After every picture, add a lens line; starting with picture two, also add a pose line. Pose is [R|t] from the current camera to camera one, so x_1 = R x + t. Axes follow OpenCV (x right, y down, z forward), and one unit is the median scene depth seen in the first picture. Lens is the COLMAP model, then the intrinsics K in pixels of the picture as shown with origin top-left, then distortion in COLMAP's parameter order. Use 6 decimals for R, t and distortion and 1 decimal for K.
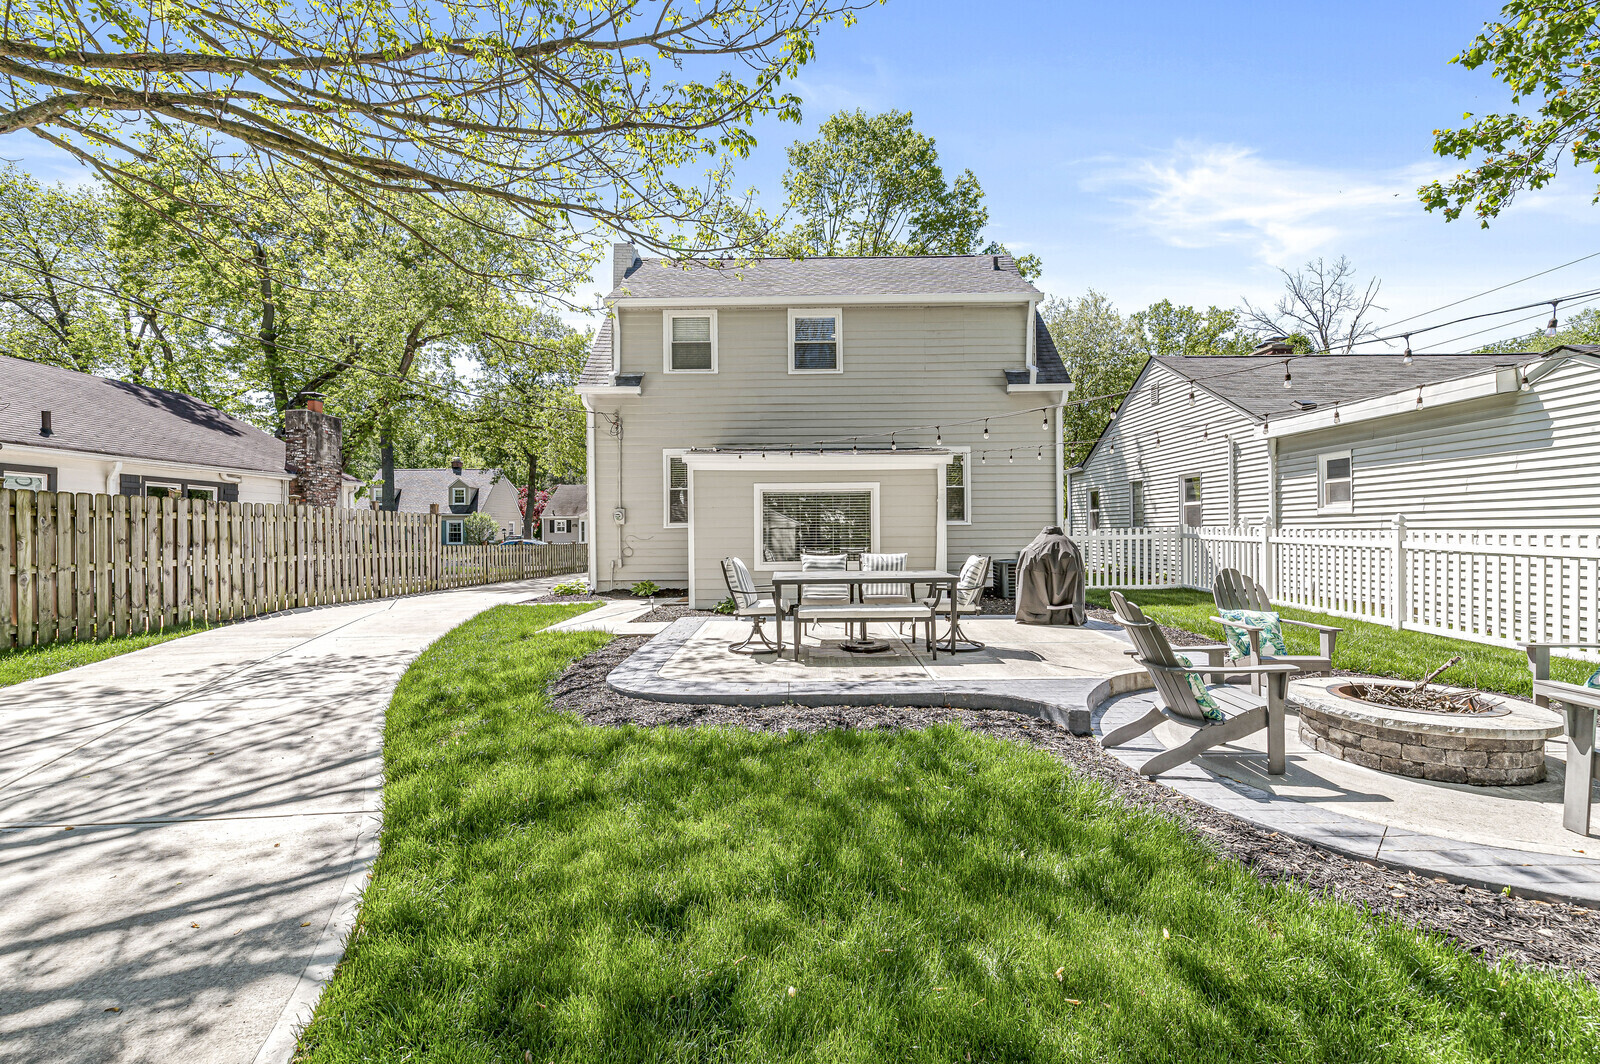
lens RADIAL K [[688.4, 0, 801.3], [0, 688.4, 528.4], [0, 0, 1]] dist [-0.001147, -0.000399]
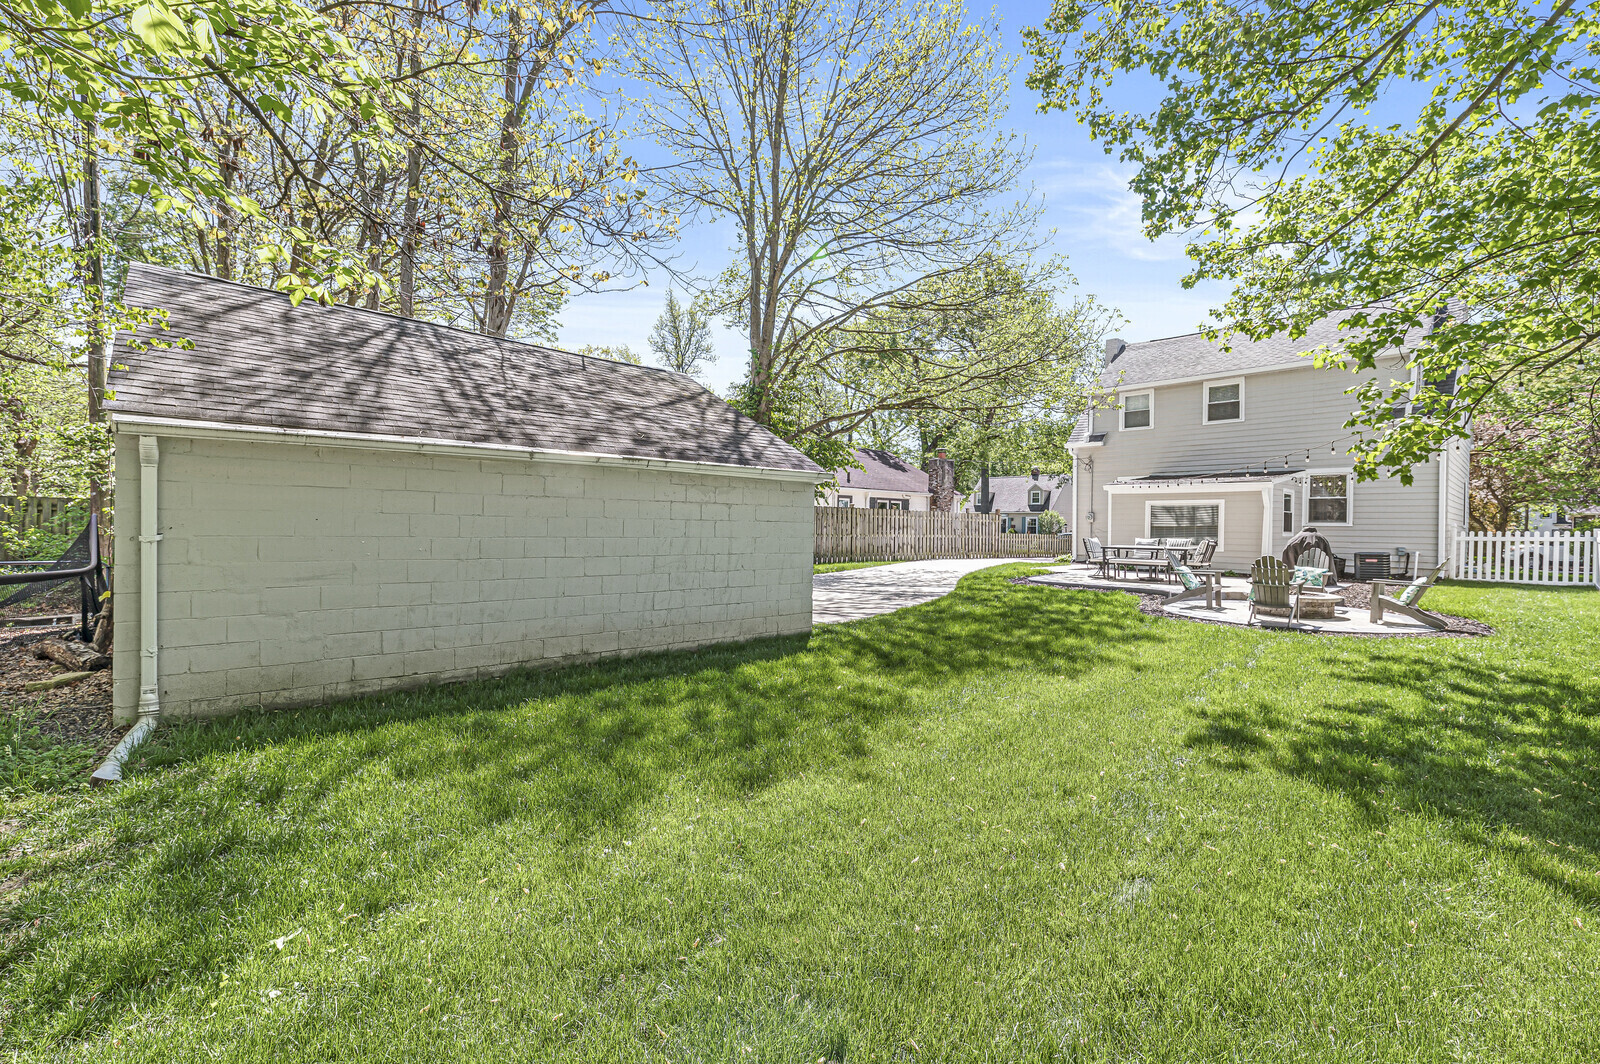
lens RADIAL K [[688.4, 0, 801.4], [0, 688.4, 525.7], [0, 0, 1]] dist [-0.001147, -0.000399]
pose [[0.687545, 0.016917, -0.725945, 0.558631], [-0.014595, 0.999849, 0.009477, -0.004096], [0.725996, 0.004080, 0.687687, -0.802062]]
